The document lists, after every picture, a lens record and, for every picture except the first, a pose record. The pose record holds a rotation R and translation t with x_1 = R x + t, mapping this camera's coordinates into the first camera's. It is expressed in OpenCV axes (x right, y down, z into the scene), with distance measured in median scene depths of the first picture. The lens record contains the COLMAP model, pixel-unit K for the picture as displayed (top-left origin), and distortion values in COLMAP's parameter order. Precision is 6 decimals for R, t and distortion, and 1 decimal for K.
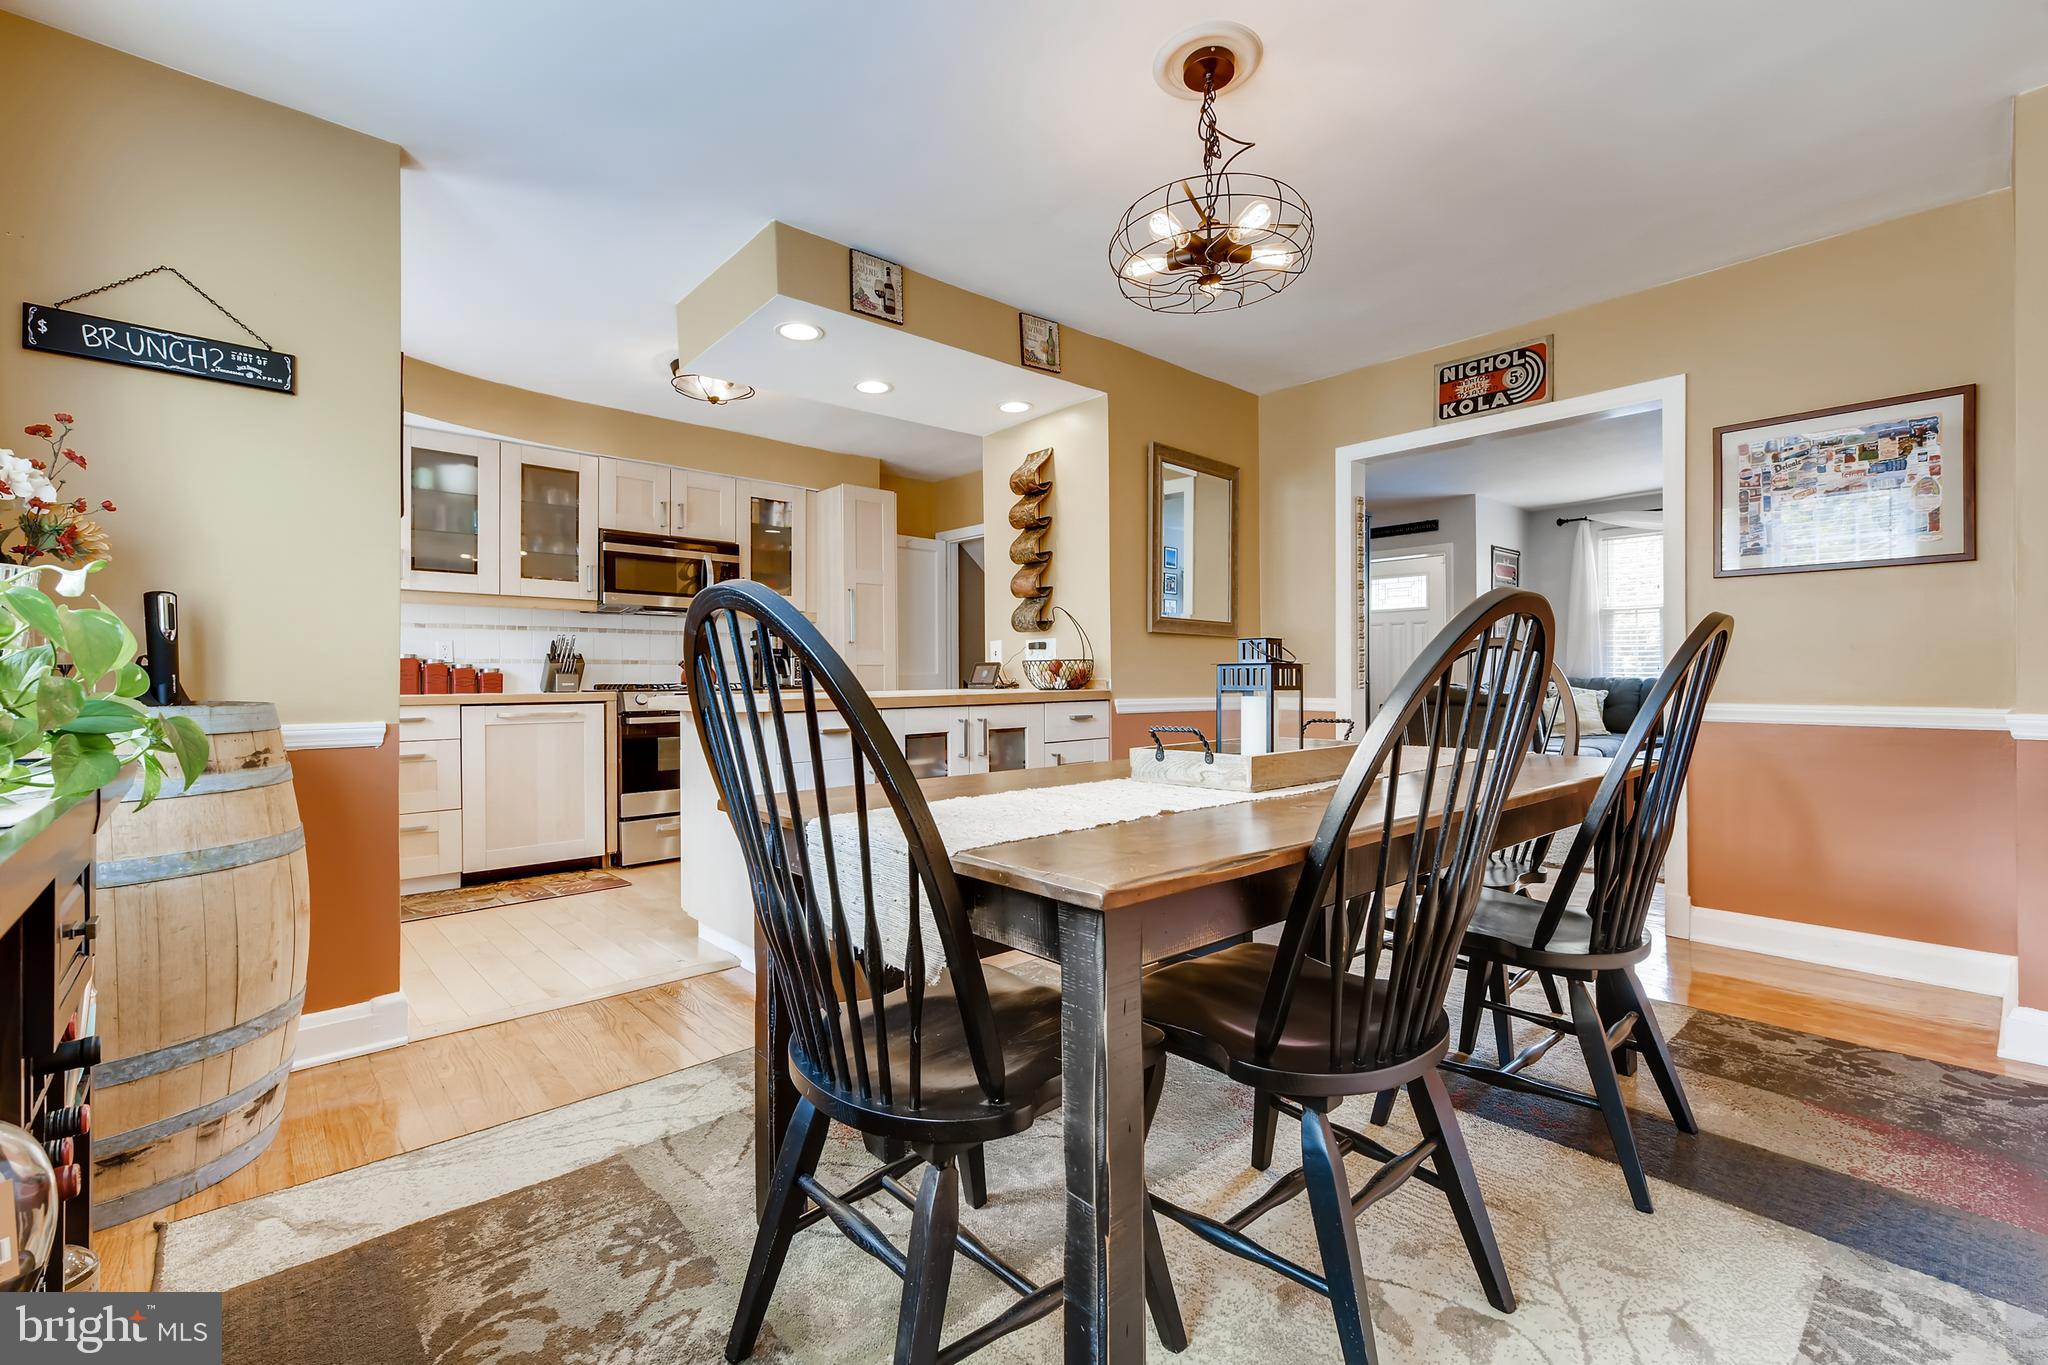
lens RADIAL K [[902.2, 0, 1024.0], [0, 902.2, 682.5], [0, 0, 1]] dist [0.012142, -0.000944]
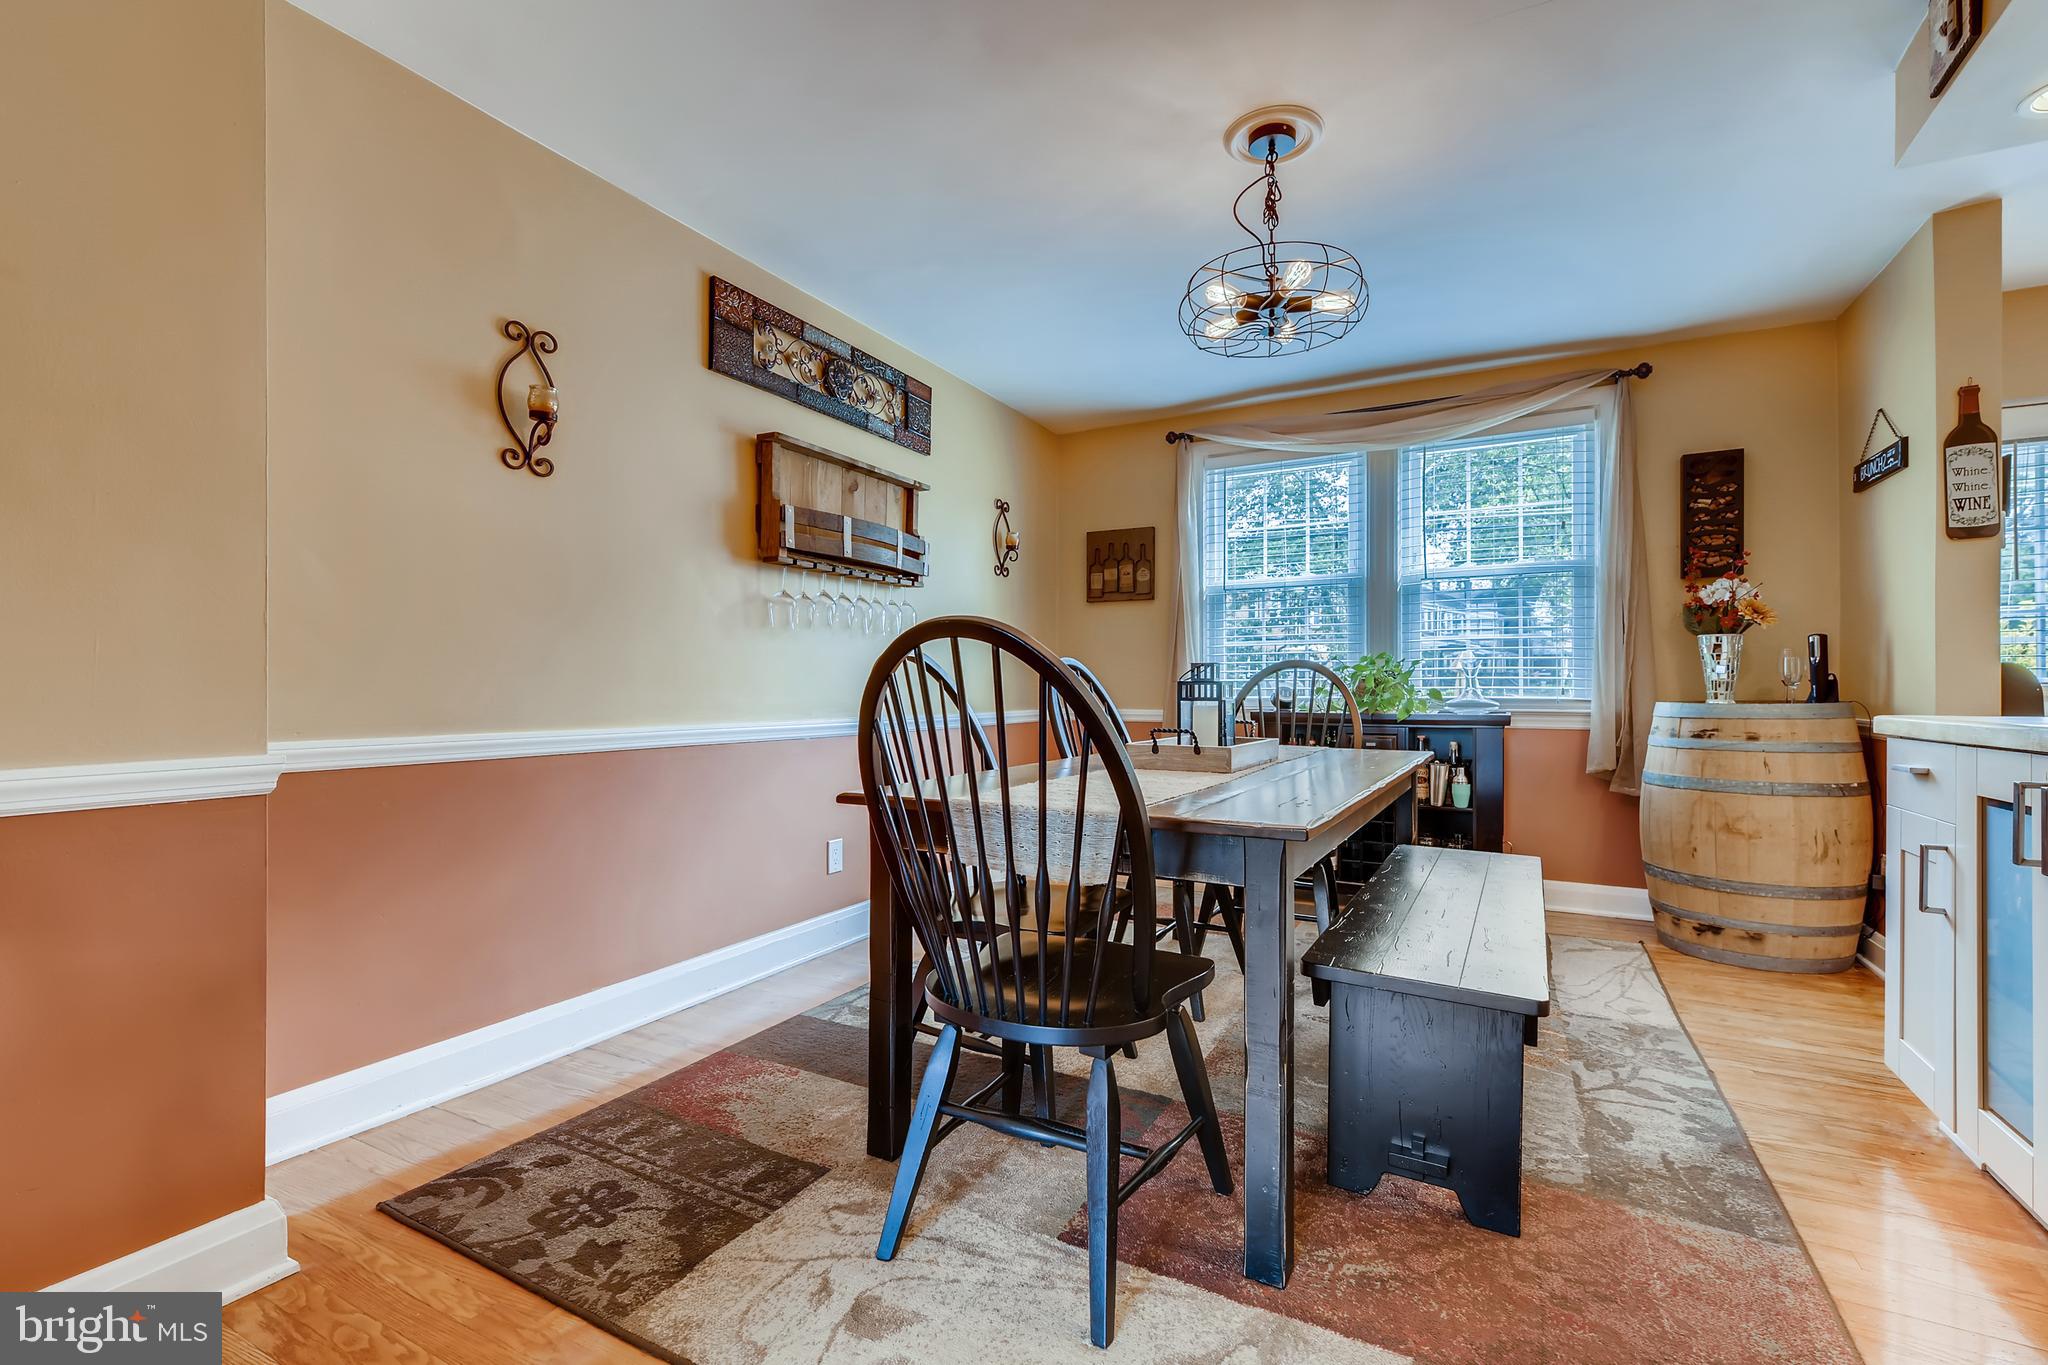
lens RADIAL K [[902.2, 0, 1024.0], [0, 902.2, 682.5], [0, 0, 1]] dist [0.012142, -0.000944]
pose [[-0.944928, 0.001837, -0.327274, 0.846182], [0.004086, 0.999973, -0.006183, -0.007729], [0.327254, -0.007179, -0.944909, 1.925657]]
